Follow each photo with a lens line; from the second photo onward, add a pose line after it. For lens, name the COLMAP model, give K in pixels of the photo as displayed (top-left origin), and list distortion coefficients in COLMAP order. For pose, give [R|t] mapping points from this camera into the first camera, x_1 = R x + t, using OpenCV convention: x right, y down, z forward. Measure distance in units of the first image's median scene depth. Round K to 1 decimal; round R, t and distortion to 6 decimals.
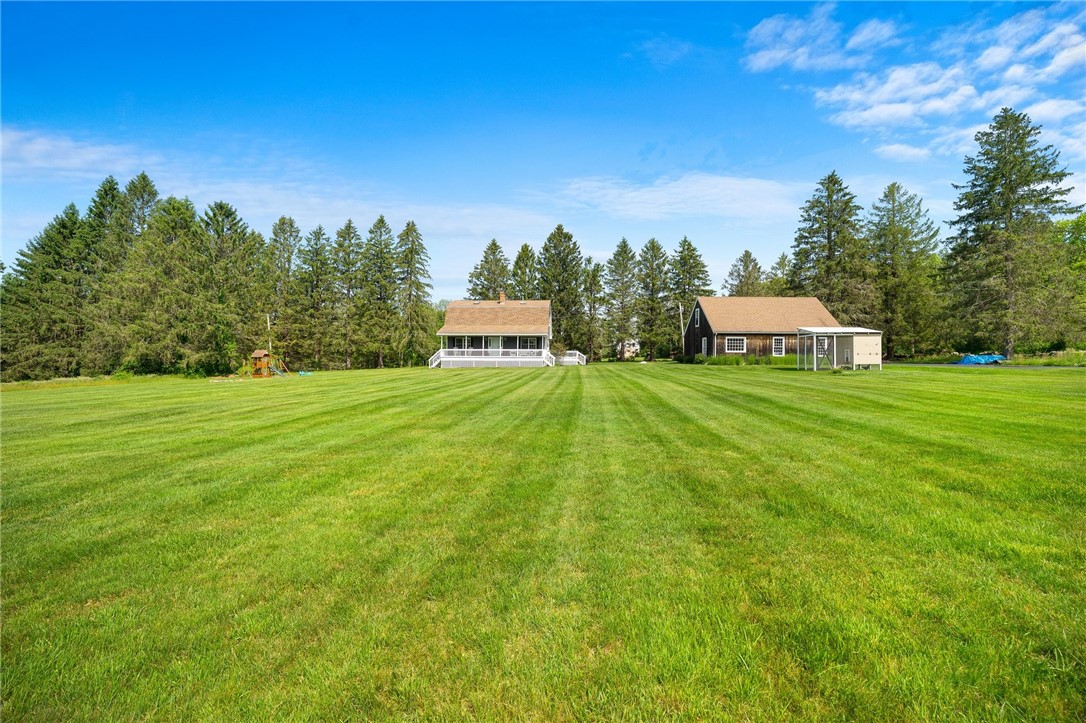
lens RADIAL K [[447.8, 0, 543.0], [0, 447.8, 361.5], [0, 0, 1]] dist [-0.001290, -0.009012]
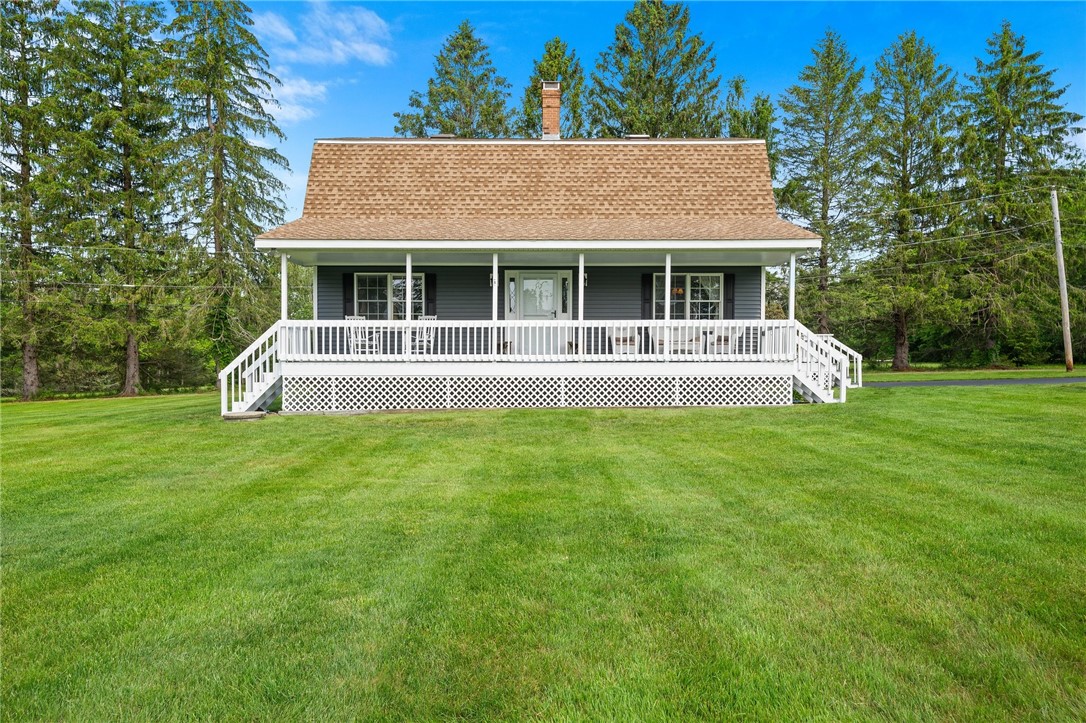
lens RADIAL K [[717.2, 0, 543.0], [0, 717.2, 361.5], [0, 0, 1]] dist [-0.033303, -0.000277]
pose [[0.998203, -0.003187, 0.059841, -0.125128], [0.002672, 0.999959, 0.008684, -0.010770], [-0.059866, -0.008508, 0.998170, 0.645213]]
